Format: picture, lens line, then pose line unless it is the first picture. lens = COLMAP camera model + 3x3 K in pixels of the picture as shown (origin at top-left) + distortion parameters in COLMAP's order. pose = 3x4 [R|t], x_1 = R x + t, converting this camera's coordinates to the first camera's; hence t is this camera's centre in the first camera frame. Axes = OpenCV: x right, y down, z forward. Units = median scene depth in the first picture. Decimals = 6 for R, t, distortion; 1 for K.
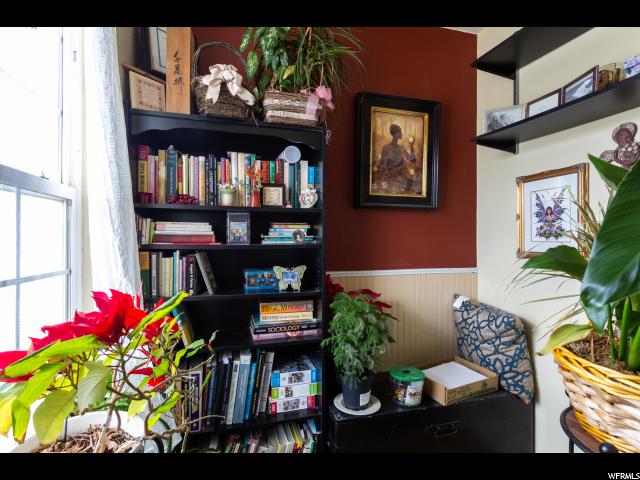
lens RADIAL K [[325.8, 0, 321.2], [0, 325.8, 242.8], [0, 0, 1]] dist [-0.024449, -0.000203]
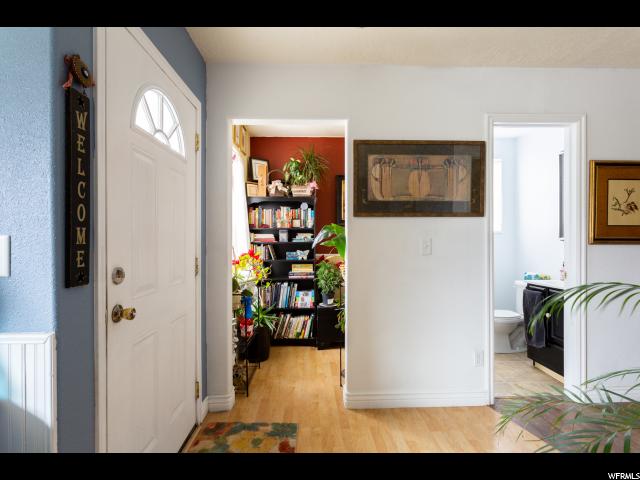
lens RADIAL K [[325.8, 0, 319.5], [0, 325.8, 241.4], [0, 0, 1]] dist [-0.024449, -0.000203]
pose [[0.969164, -0.005447, -0.246356, 0.694953], [0.003069, 0.999945, -0.010036, 0.028813], [0.246397, 0.008970, 0.969127, -1.529446]]
